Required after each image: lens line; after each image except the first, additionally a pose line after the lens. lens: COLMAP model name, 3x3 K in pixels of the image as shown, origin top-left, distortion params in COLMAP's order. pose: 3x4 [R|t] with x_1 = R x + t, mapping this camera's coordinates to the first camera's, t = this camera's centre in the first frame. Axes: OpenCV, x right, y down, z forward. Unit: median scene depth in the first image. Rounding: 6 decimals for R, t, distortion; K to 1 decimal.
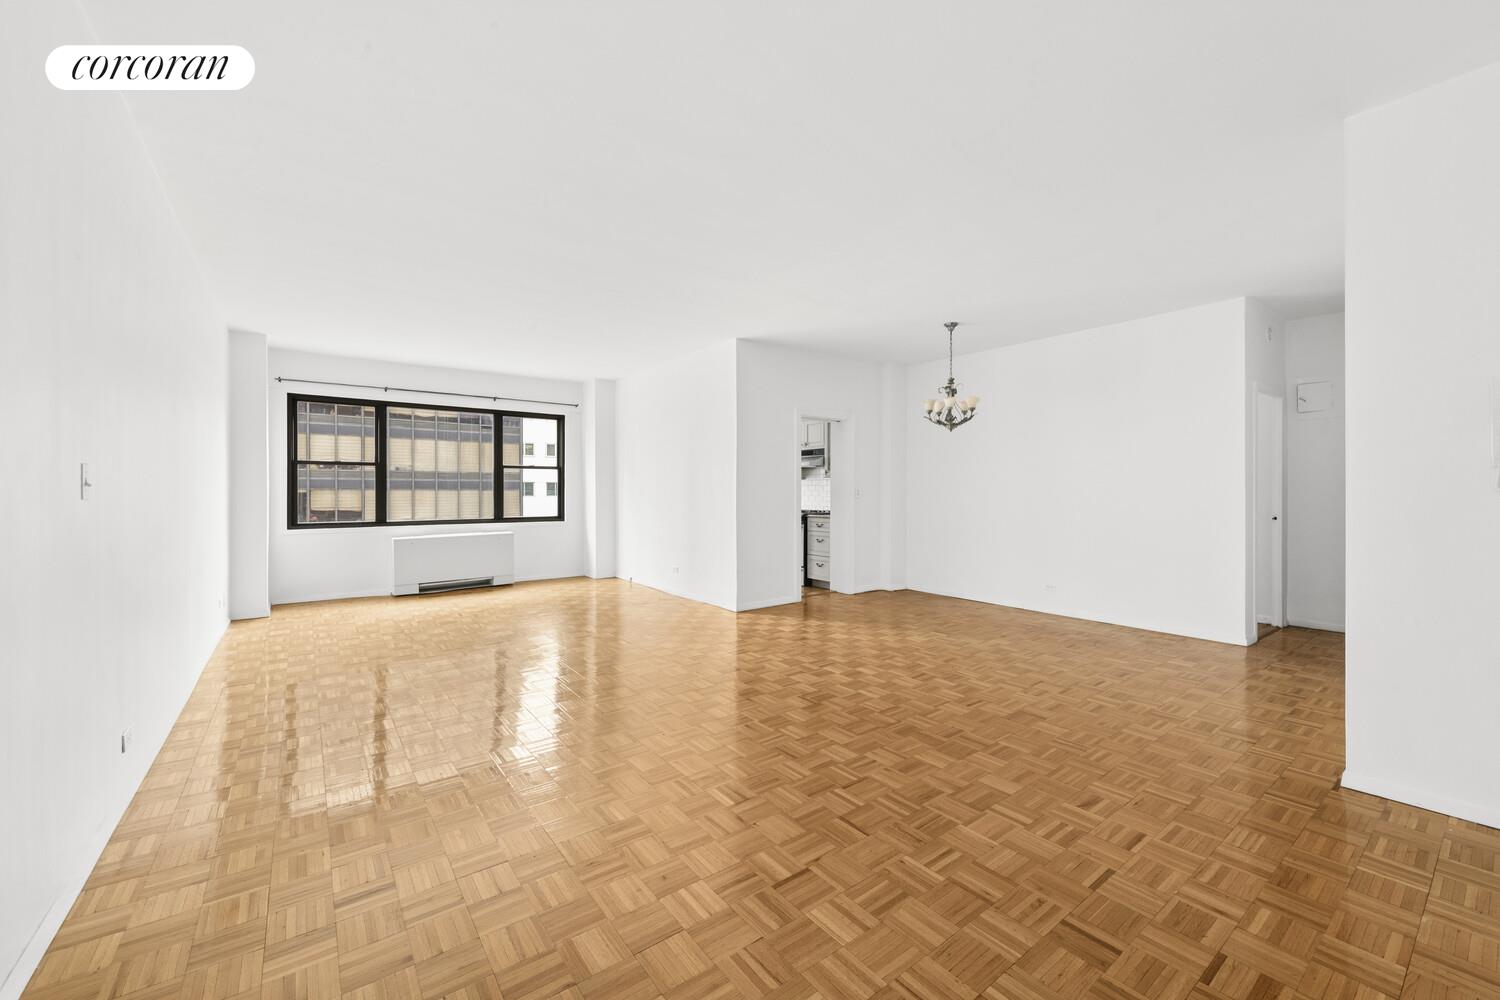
lens RADIAL K [[590.9, 0, 756.5], [0, 590.9, 476.5], [0, 0, 1]] dist [0.011535, -0.000500]
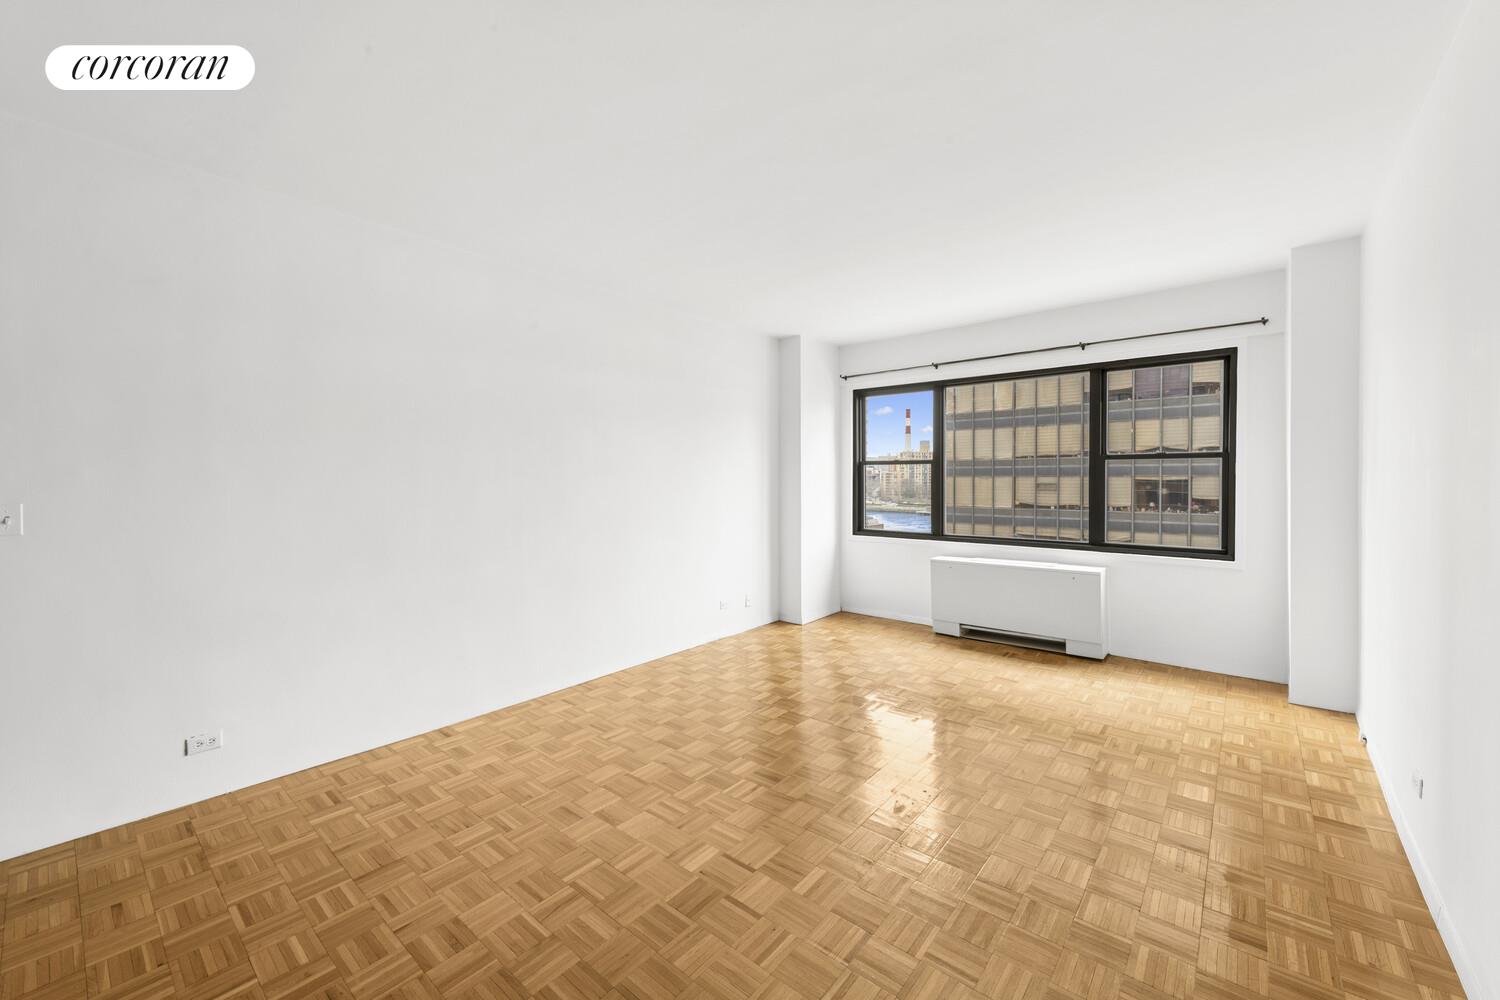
lens RADIAL K [[590.9, 0, 756.5], [0, 590.9, 476.5], [0, 0, 1]] dist [0.011535, -0.000500]
pose [[0.223015, -0.001093, -0.974814, 0.089776], [0.027898, 0.999597, 0.005262, -0.011658], [0.974416, -0.028369, 0.222956, 0.613867]]
